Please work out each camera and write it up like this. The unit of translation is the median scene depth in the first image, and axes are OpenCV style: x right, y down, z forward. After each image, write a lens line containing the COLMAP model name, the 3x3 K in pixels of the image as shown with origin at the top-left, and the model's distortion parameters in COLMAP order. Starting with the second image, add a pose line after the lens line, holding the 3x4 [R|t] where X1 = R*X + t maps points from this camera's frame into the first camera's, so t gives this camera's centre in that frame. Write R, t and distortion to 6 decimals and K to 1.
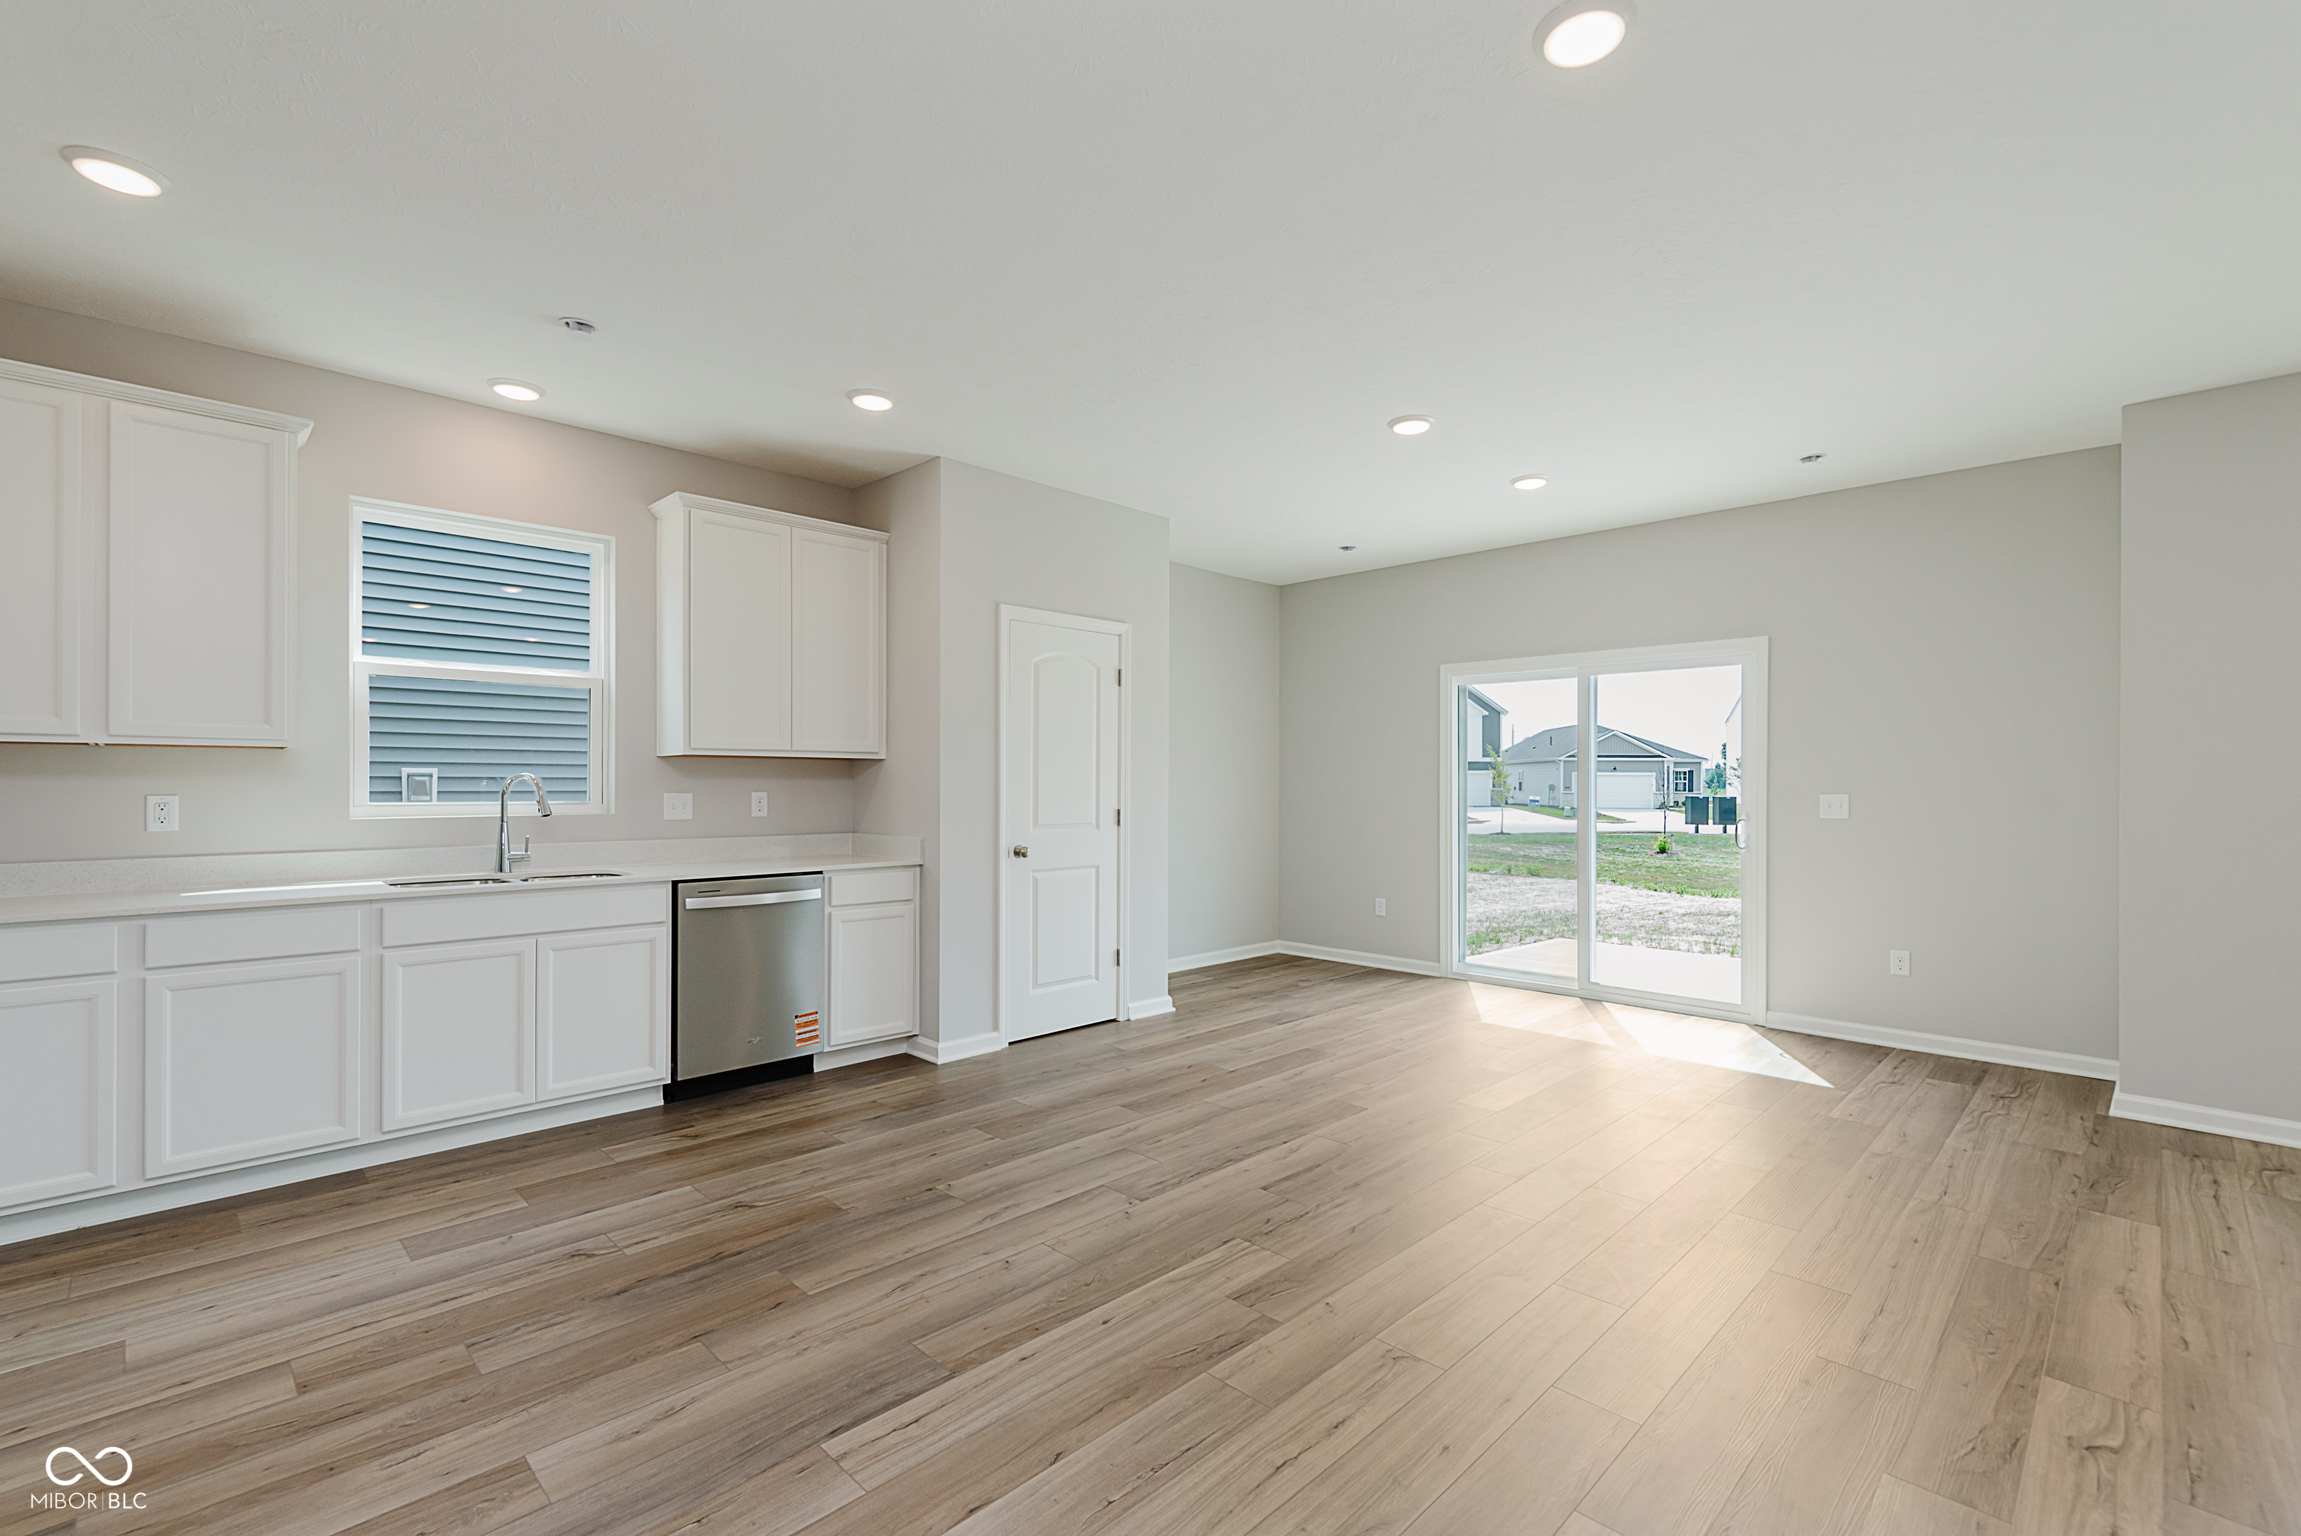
lens RADIAL K [[998.6, 0, 1146.5], [0, 998.6, 776.4], [0, 0, 1]] dist [-0.001382, -0.000455]
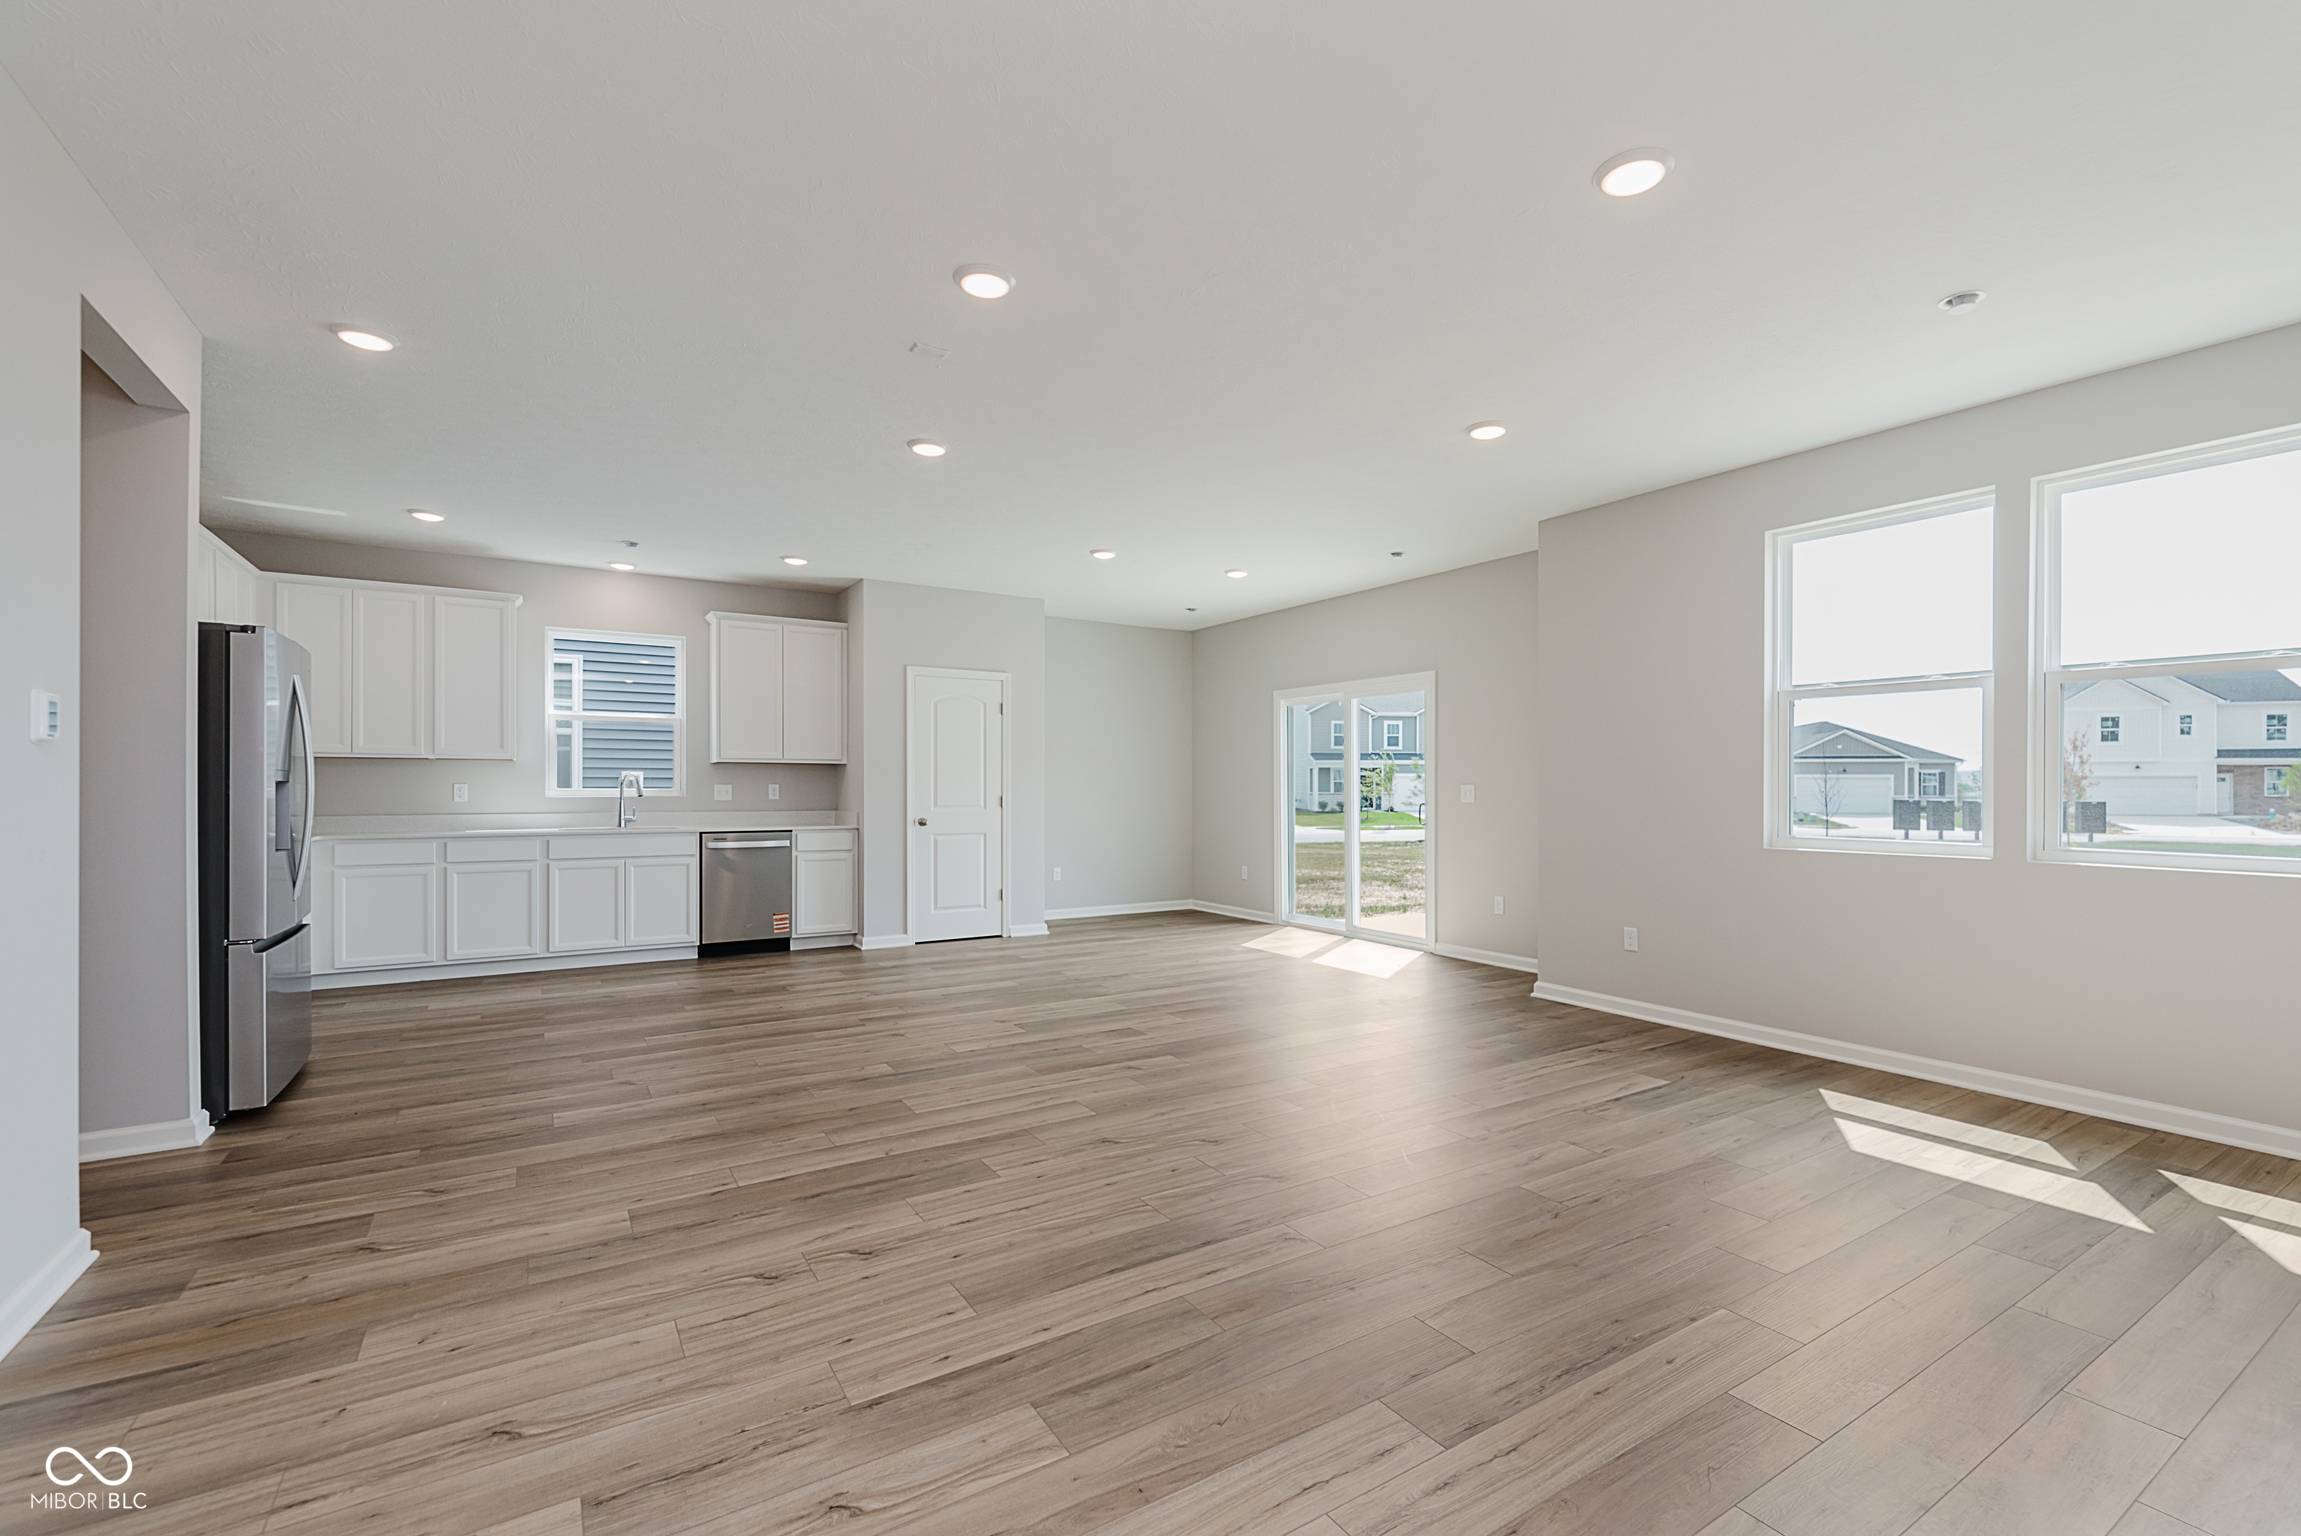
lens RADIAL K [[998.6, 0, 1157.8], [0, 998.6, 781.4], [0, 0, 1]] dist [-0.001382, -0.000455]
pose [[0.974040, -0.002743, -0.226359, 0.637732], [0.002591, 0.999996, -0.000971, 0.014678], [0.226361, 0.000359, 0.974043, -0.489714]]
